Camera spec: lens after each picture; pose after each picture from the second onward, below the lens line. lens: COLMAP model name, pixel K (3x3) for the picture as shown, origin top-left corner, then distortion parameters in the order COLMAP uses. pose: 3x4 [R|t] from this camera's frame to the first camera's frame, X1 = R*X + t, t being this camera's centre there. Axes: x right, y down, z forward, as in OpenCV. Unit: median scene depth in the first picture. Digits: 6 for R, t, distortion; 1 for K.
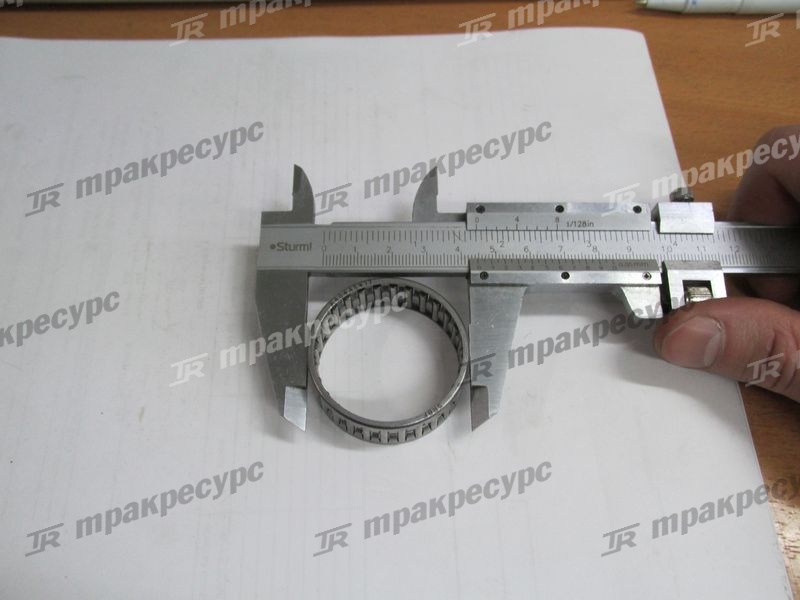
lens RADIAL K [[687.0, 0, 400.0], [0, 687.0, 300.0], [0, 0, 1]] dist [-0.014575, -0.002956]
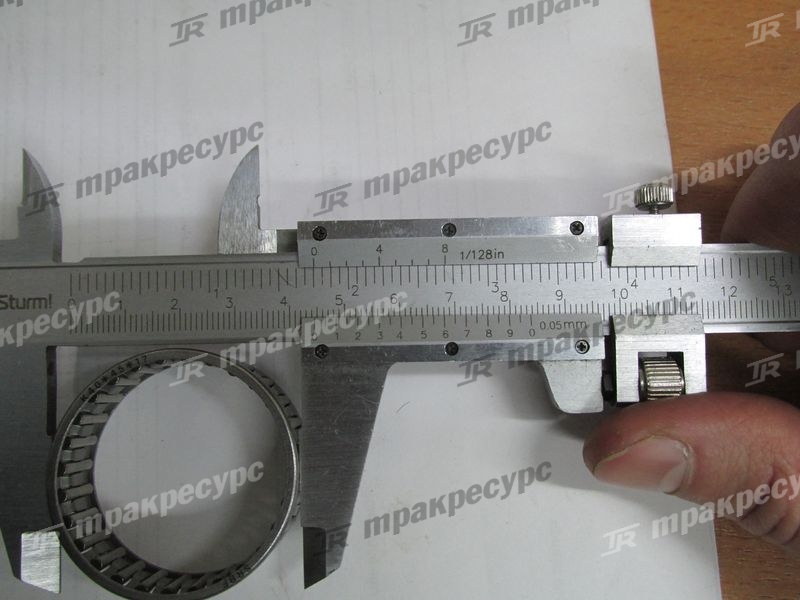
lens RADIAL K [[687.0, 0, 400.0], [0, 687.0, 300.0], [0, 0, 1]] dist [-0.014575, -0.002956]
pose [[0.999761, -0.021591, -0.003571, 0.191044], [0.021717, 0.958708, 0.283562, -0.248782], [-0.002699, -0.283571, 0.958947, 0.400054]]
